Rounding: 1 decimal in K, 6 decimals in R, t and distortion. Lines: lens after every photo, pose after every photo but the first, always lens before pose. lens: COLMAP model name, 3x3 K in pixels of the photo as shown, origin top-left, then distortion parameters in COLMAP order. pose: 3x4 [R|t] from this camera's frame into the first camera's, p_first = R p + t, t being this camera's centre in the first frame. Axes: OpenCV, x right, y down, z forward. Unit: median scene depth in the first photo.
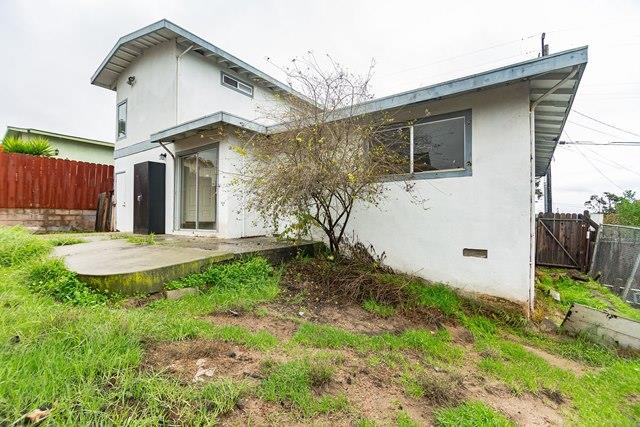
lens RADIAL K [[292.4, 0, 320.8], [0, 292.4, 212.4], [0, 0, 1]] dist [-0.013150, -0.000547]
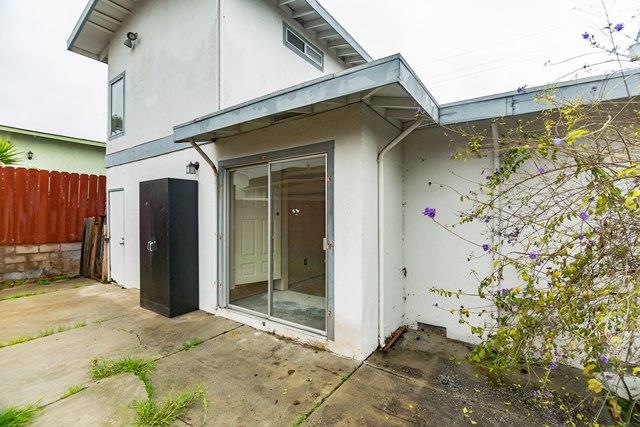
lens RADIAL K [[292.4, 0, 320.8], [0, 292.4, 212.4], [0, 0, 1]] dist [-0.013150, -0.000547]
pose [[0.999939, -0.008230, 0.007355, -0.246394], [0.008159, 0.999919, 0.009759, -0.089765], [-0.007435, -0.009699, 0.999925, 0.360911]]
